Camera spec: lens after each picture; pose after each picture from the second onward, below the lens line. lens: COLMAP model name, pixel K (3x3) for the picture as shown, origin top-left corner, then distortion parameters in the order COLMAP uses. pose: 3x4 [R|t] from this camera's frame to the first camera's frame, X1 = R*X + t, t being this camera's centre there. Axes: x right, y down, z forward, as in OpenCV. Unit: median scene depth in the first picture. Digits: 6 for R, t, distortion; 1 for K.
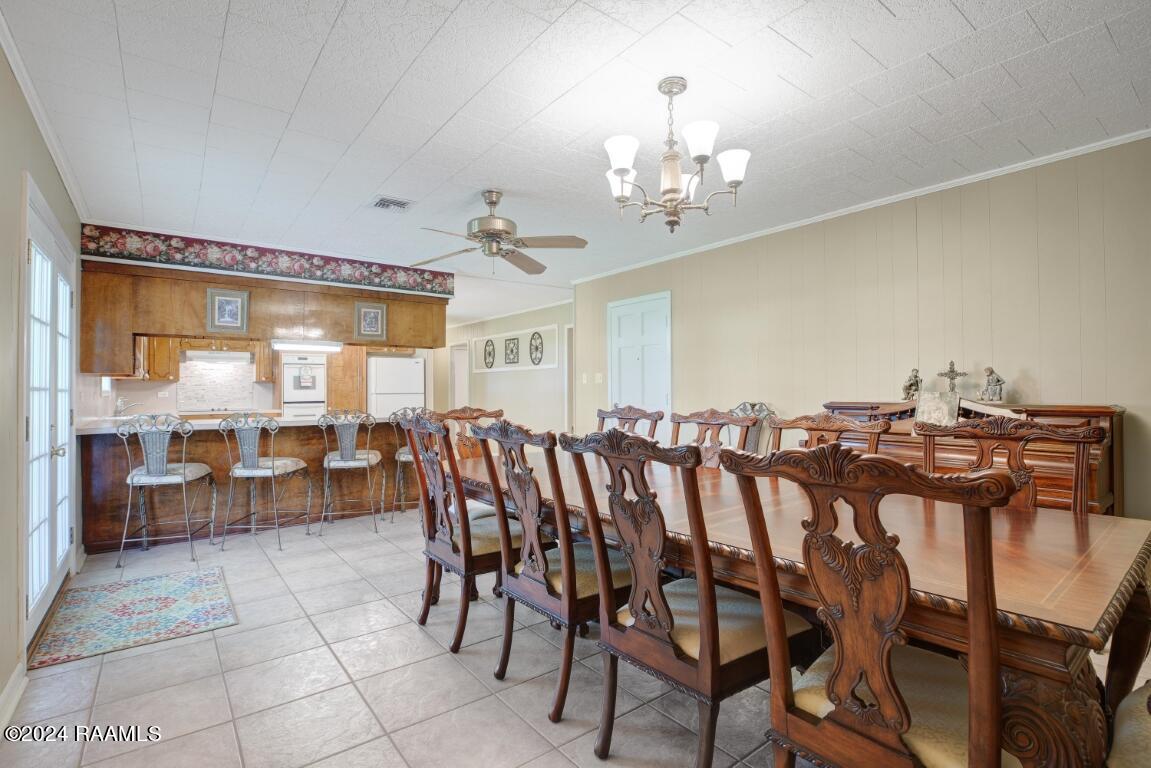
lens RADIAL K [[543.4, 0, 573.1], [0, 543.4, 383.5], [0, 0, 1]] dist [-0.023903, -0.000213]
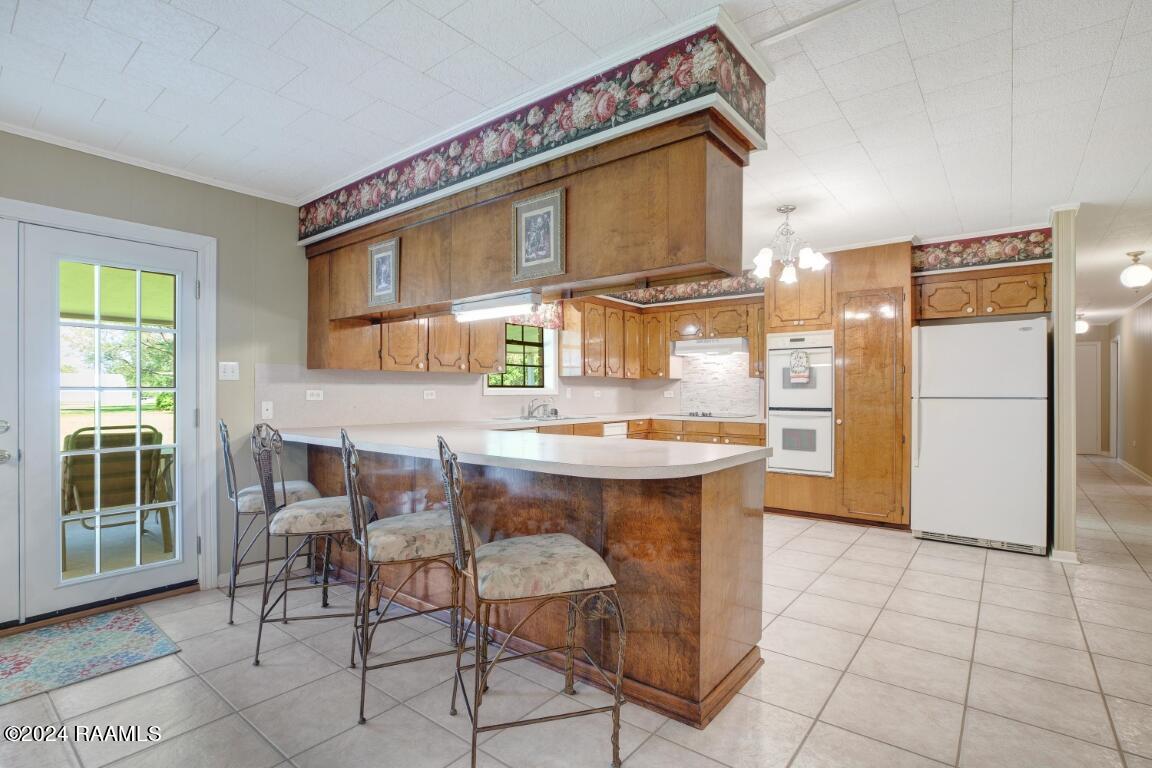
lens RADIAL K [[543.9, 0, 572.4], [0, 543.9, 389.1], [0, 0, 1]] dist [-0.023903, -0.000213]
pose [[0.236728, 0.002374, -0.971573, 0.068483], [0.007766, 0.999960, 0.004335, 0.009649], [0.971545, -0.008571, 0.236700, 0.858546]]
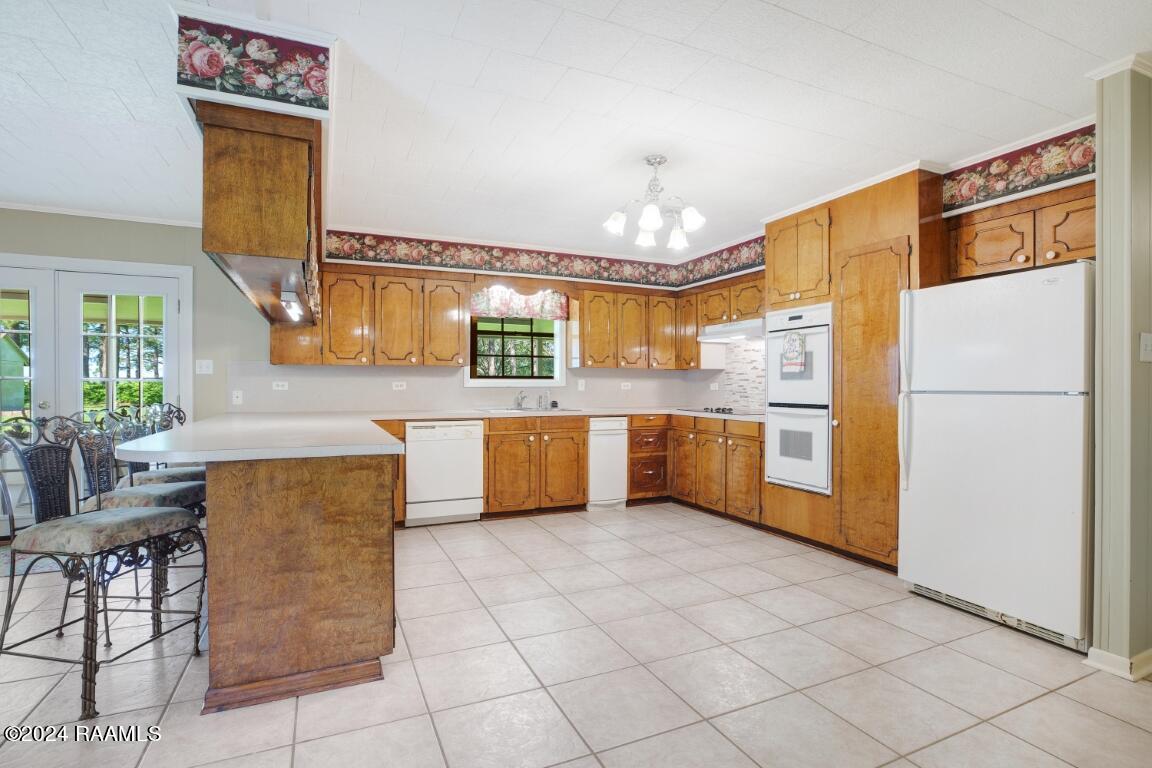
lens RADIAL K [[539.8, 0, 574.4], [0, 539.8, 383.8], [0, 0, 1]] dist [-0.023349, 0.000049]
pose [[-0.222858, 0.004089, -0.974842, 0.034007], [0.009601, 0.999952, 0.001999, 0.016950], [0.974804, -0.008913, -0.222886, 1.309959]]
